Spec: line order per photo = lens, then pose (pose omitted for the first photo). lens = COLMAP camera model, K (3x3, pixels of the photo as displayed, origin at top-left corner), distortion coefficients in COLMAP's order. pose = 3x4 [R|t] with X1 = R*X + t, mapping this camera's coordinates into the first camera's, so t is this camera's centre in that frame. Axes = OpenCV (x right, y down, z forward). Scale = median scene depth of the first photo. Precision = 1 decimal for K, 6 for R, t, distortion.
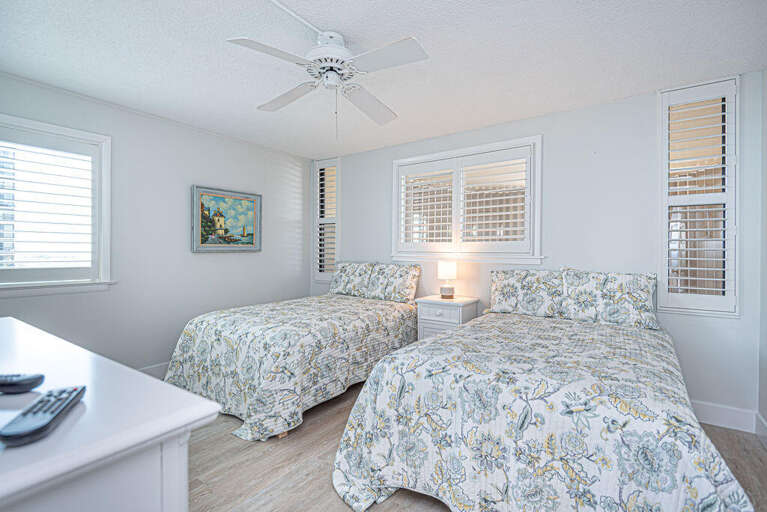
lens RADIAL K [[370.0, 0, 384.9], [0, 370.0, 257.8], [0, 0, 1]] dist [0.003831, -0.000992]
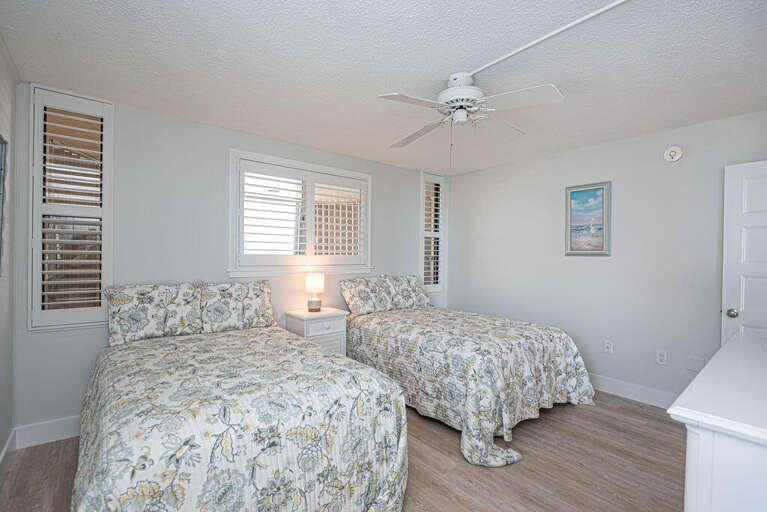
lens RADIAL K [[355.9, 0, 385.6], [0, 355.9, 254.0], [0, 0, 1]] dist [-0.000513, -0.000053]
pose [[0.244078, 0.008230, 0.969721, -0.714864], [0.025061, 0.999576, -0.014791, -0.026487], [-0.969432, 0.027913, 0.243768, 0.575765]]
